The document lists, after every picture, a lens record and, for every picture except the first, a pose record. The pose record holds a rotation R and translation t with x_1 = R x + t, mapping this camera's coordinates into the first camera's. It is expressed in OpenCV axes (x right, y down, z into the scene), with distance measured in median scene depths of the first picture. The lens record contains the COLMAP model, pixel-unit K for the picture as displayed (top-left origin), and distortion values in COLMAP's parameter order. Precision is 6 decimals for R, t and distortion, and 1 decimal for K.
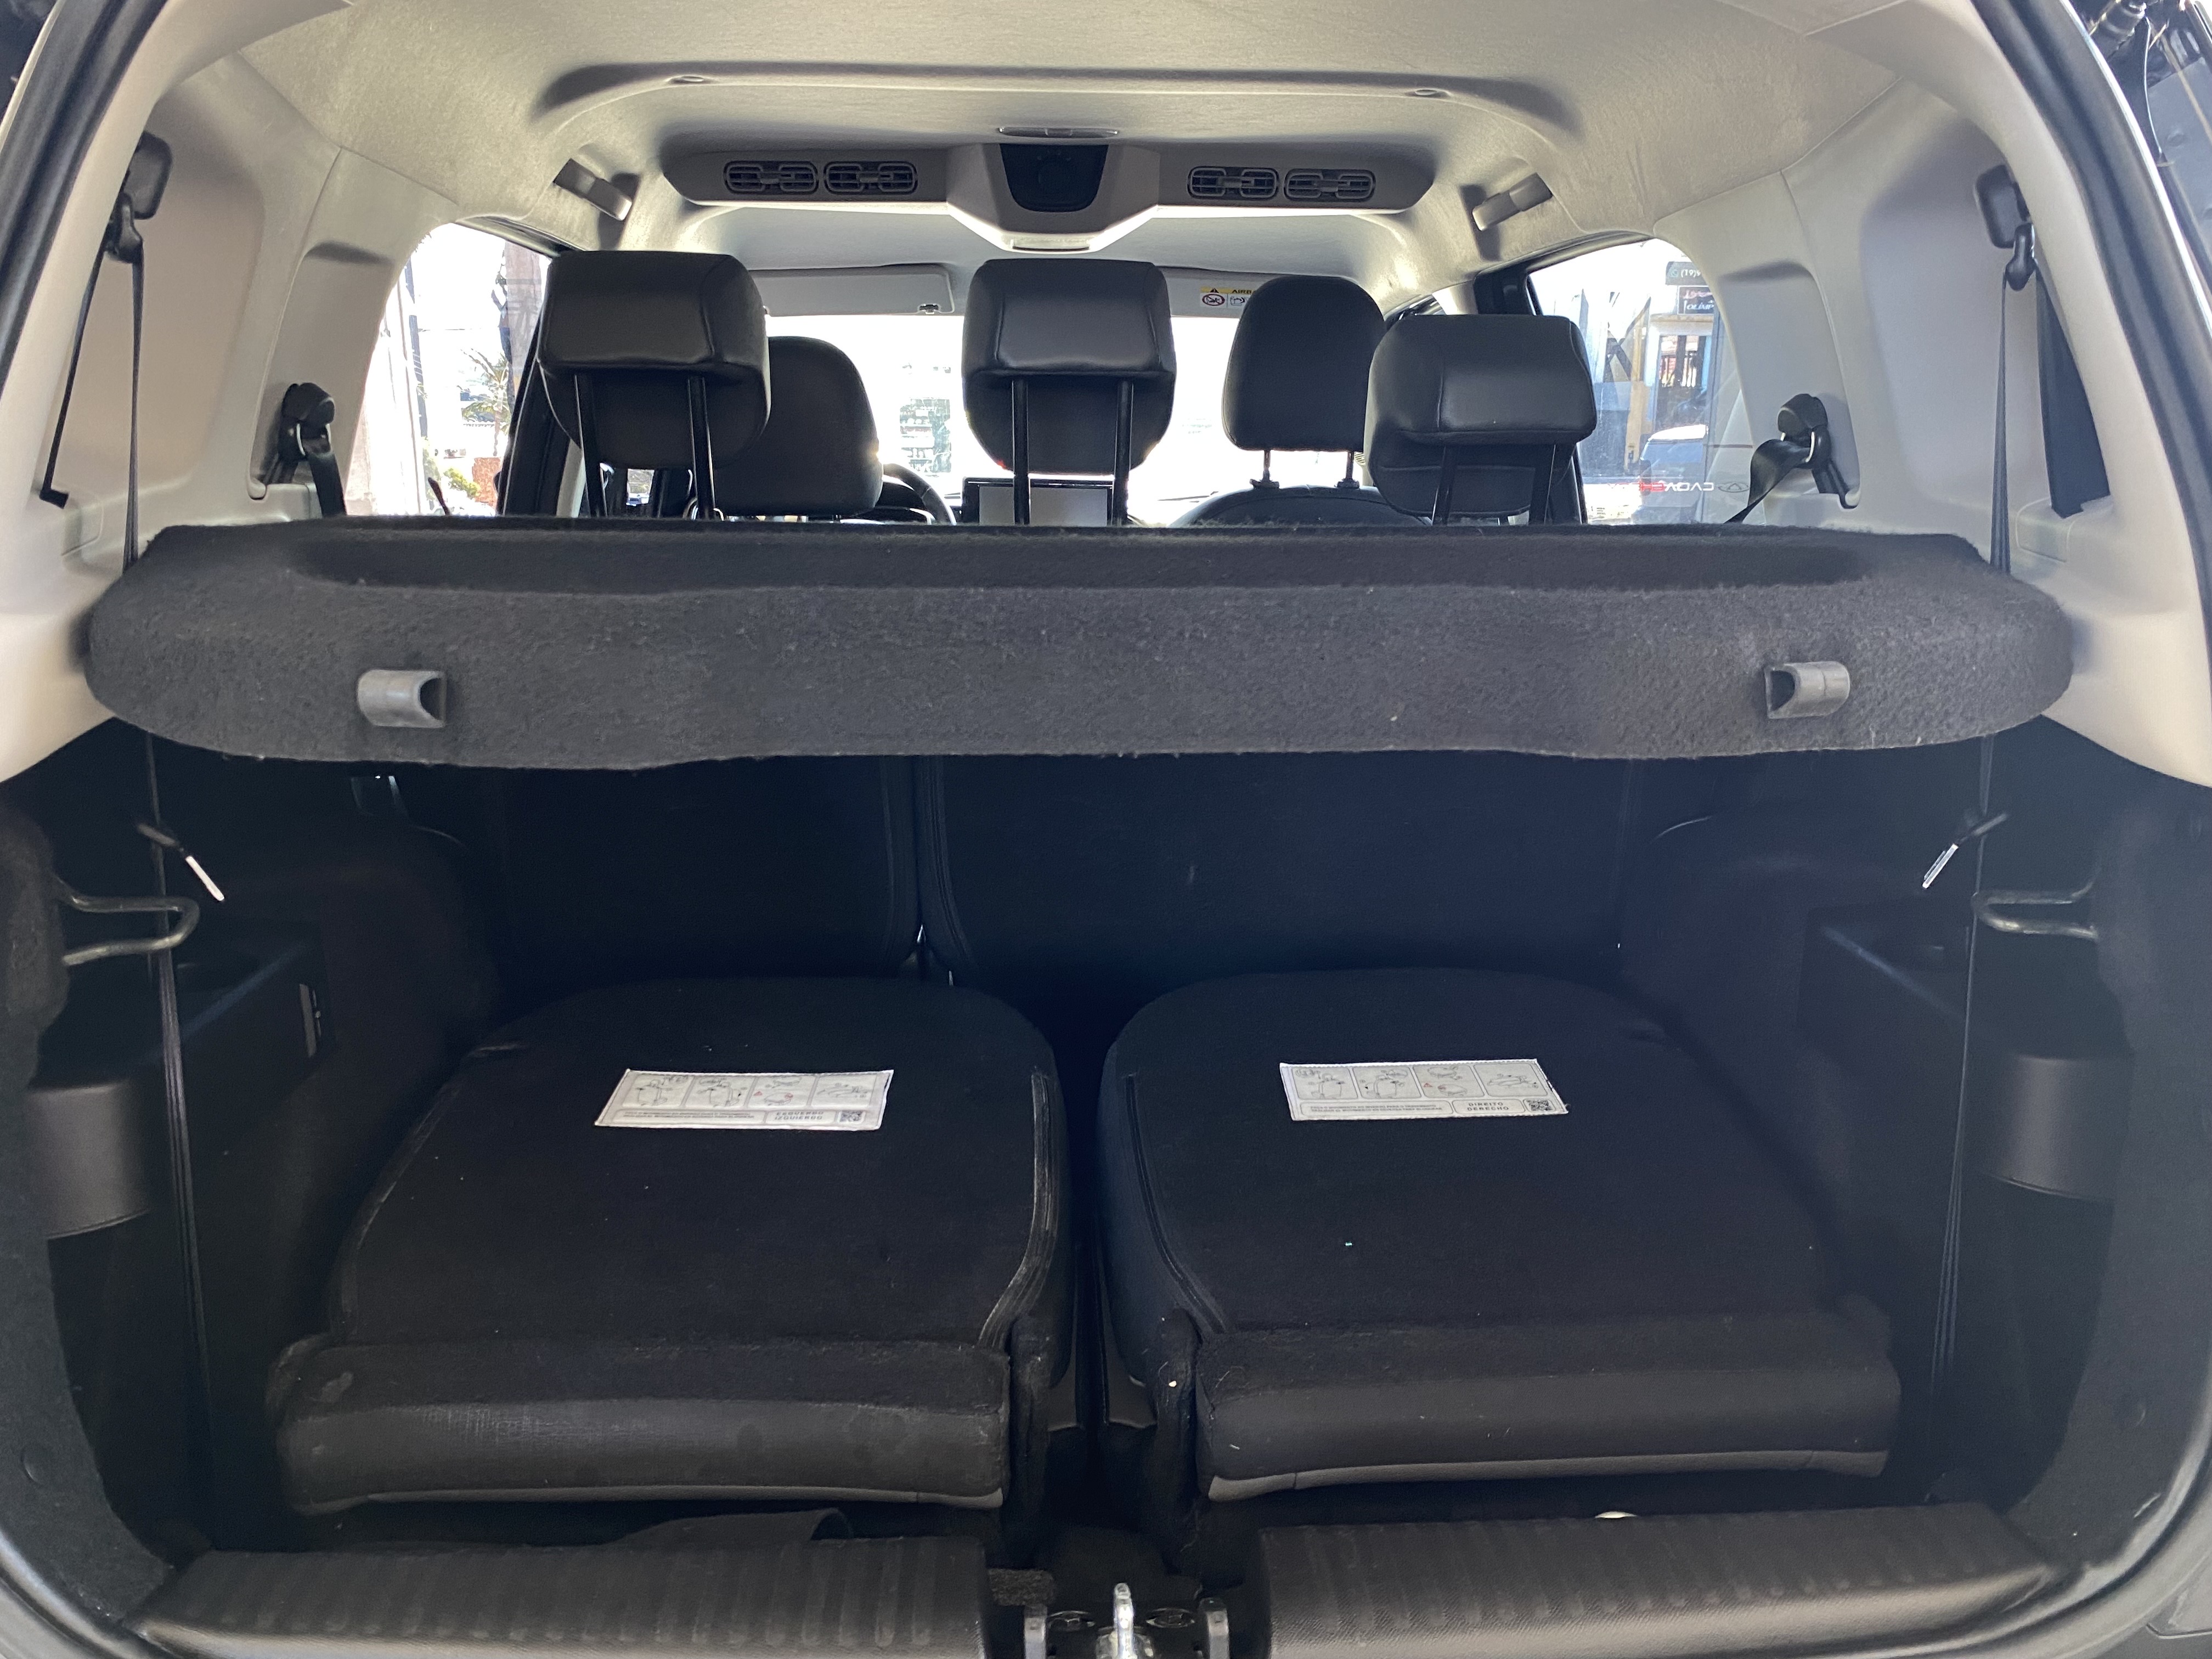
lens RADIAL K [[1651.9, 0, 1106.0], [0, 1651.9, 829.5], [0, 0, 1]] dist [0.045659, 0.000018]
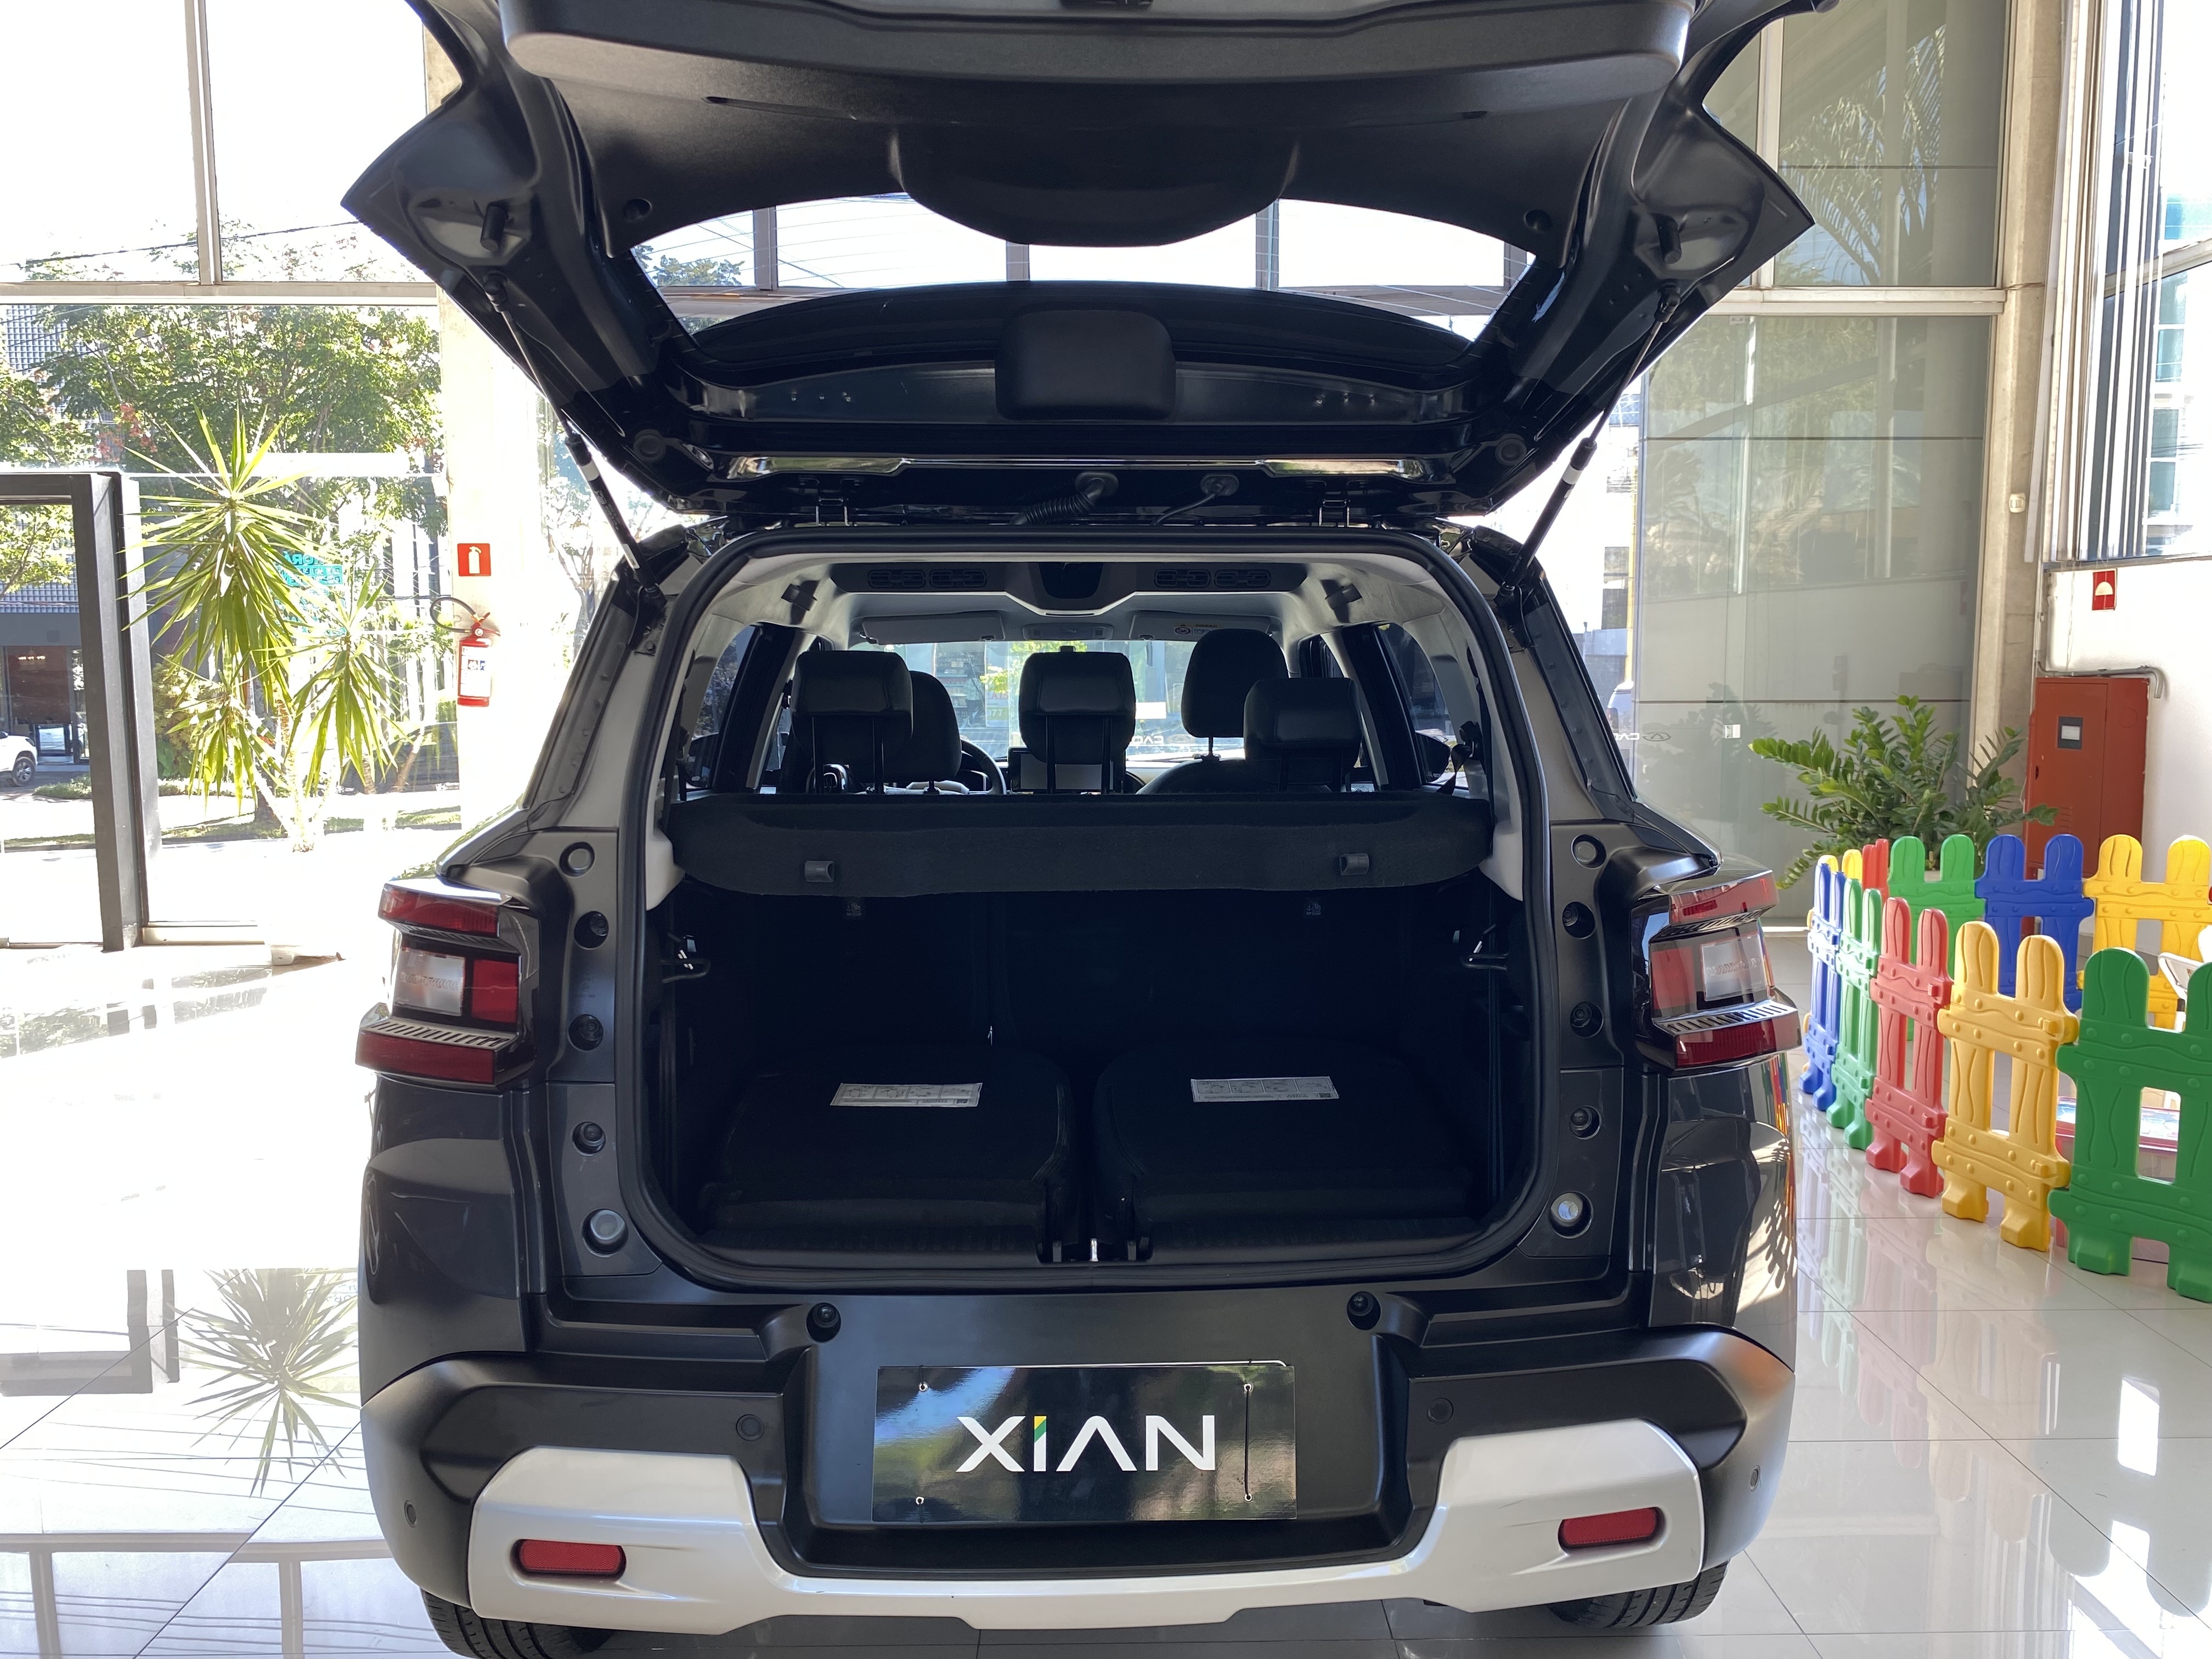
lens RADIAL K [[1680.3, 0, 1106.0], [0, 1680.3, 829.5], [0, 0, 1]] dist [-0.002247, 0.005023]
pose [[0.999790, -0.009345, -0.018262, 0.047677], [0.006670, 0.989933, -0.141377, 0.131150], [0.019399, 0.141225, 0.989787, -0.913152]]
